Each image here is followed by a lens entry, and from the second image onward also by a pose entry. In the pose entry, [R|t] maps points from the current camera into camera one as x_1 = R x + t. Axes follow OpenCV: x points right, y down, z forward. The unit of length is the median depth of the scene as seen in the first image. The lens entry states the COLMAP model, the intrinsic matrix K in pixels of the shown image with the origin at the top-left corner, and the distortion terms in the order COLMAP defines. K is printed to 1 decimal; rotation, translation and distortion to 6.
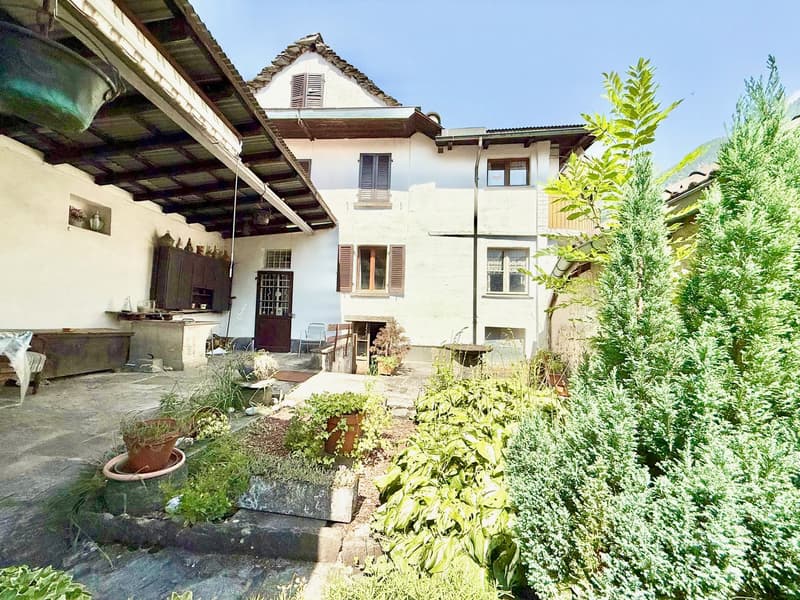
lens RADIAL K [[317.8, 0, 397.5], [0, 317.8, 299.8], [0, 0, 1]] dist [0.000218, -0.000476]
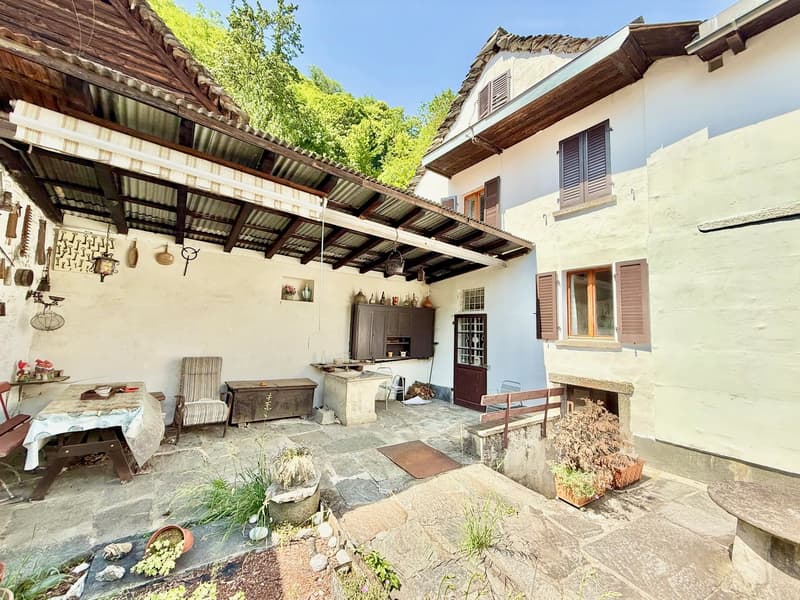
lens RADIAL K [[317.8, 0, 397.5], [0, 317.8, 299.8], [0, 0, 1]] dist [0.000218, -0.000476]
pose [[0.642688, -0.083888, -0.761522, 0.161363], [0.026255, 0.995815, -0.087540, -0.059005], [0.765678, 0.036267, 0.642200, 0.286759]]
